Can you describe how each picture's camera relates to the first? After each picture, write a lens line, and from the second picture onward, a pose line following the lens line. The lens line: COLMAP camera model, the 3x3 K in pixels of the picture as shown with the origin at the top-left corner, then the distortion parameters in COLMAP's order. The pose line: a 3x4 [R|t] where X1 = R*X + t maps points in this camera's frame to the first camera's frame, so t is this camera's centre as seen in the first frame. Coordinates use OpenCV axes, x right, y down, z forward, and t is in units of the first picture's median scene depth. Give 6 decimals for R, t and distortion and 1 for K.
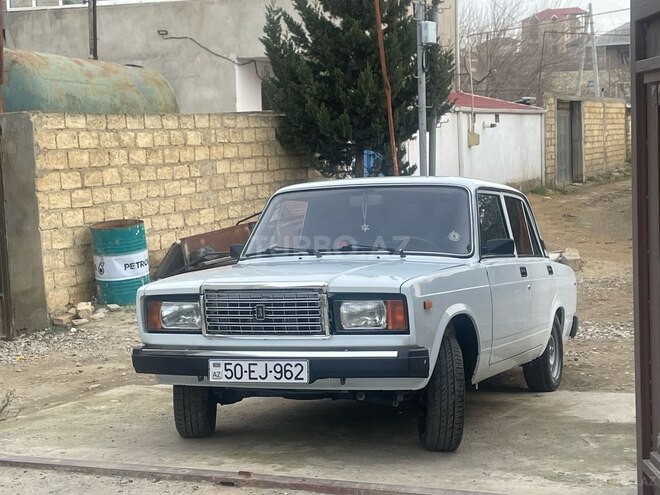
lens RADIAL K [[1128.1, 0, 332.8], [0, 1128.1, 246.4], [0, 0, 1]] dist [0.015141, 0.000000]
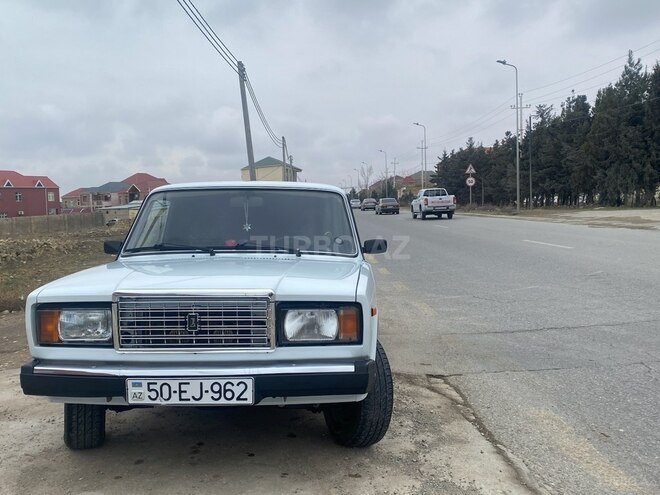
lens RADIAL K [[638.0, 0, 326.6], [0, 638.0, 236.2], [0, 0, 1]] dist [0.020870, 0.000000]
pose [[0.930585, 0.020965, 0.365476, -0.145645], [-0.022566, 0.999745, 0.000109, -0.011275], [-0.365380, -0.008349, 0.930821, 0.481903]]
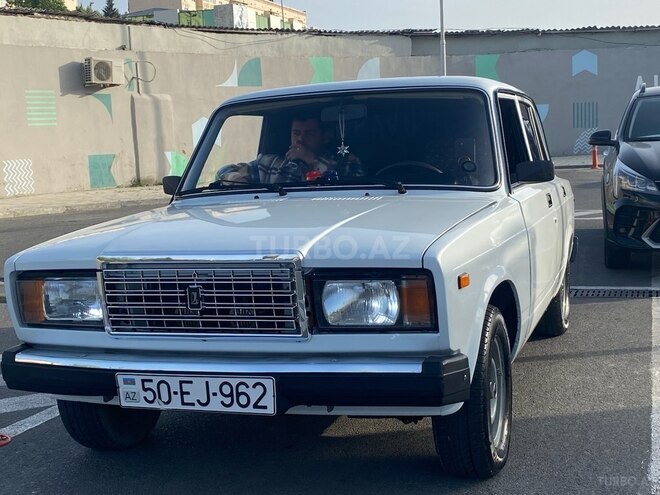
lens RADIAL K [[920.2, 0, 324.7], [0, 920.2, 247.8], [0, 0, 1]] dist [0.089674, 0.000000]
pose [[0.998604, -0.031161, 0.042640, -0.012804], [0.026247, 0.993439, 0.111308, -0.024164], [-0.045828, -0.110034, 0.992871, 0.474557]]
